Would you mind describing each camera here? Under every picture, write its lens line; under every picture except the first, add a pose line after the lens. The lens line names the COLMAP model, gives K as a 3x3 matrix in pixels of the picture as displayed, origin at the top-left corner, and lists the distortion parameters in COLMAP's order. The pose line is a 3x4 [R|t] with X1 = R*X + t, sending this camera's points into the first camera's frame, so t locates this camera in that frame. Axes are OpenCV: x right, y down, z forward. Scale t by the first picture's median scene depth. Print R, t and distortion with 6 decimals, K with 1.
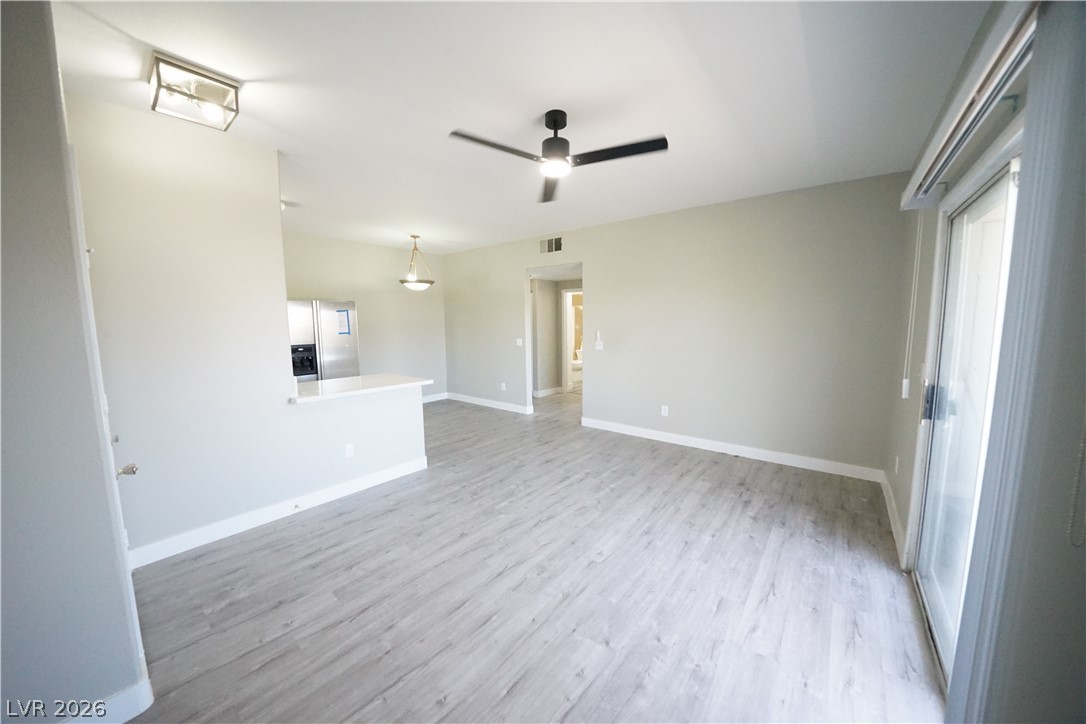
lens RADIAL K [[373.8, 0, 545.0], [0, 373.8, 361.4], [0, 0, 1]] dist [-0.026269, 0.002461]
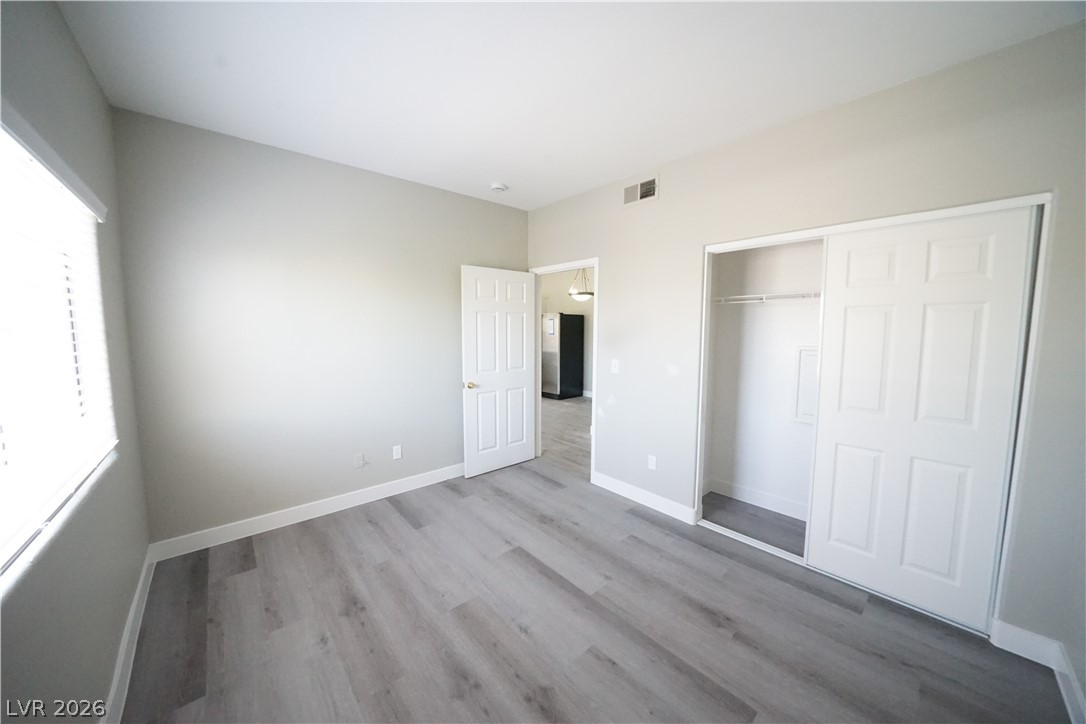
lens RADIAL K [[373.8, 0, 540.8], [0, 373.8, 359.5], [0, 0, 1]] dist [-0.026269, 0.002461]
pose [[-0.181576, 0.090336, -0.979219, 1.419673], [-0.103966, 0.988427, 0.110464, -0.198594], [0.977866, 0.121863, -0.170083, 1.760402]]
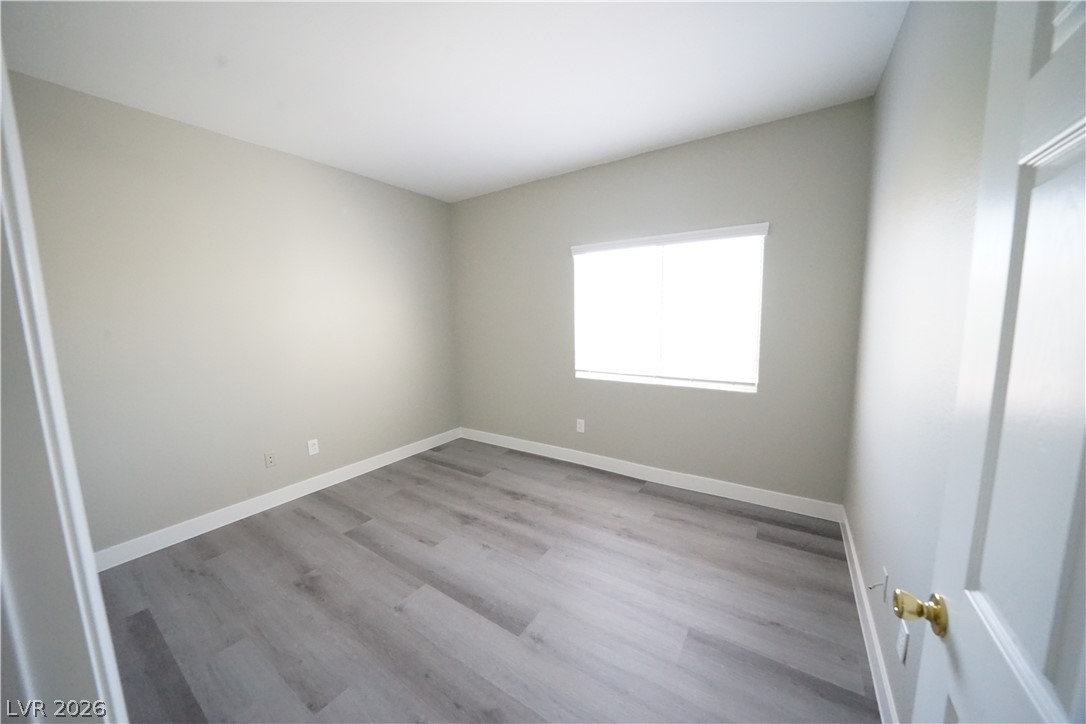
lens RADIAL K [[373.8, 0, 546.0], [0, 373.8, 360.0], [0, 0, 1]] dist [-0.026269, 0.002461]
pose [[-0.088678, -0.104309, 0.990584, 0.280193], [0.127538, 0.985126, 0.115152, -0.159484], [-0.987861, 0.136549, -0.074056, 1.587152]]
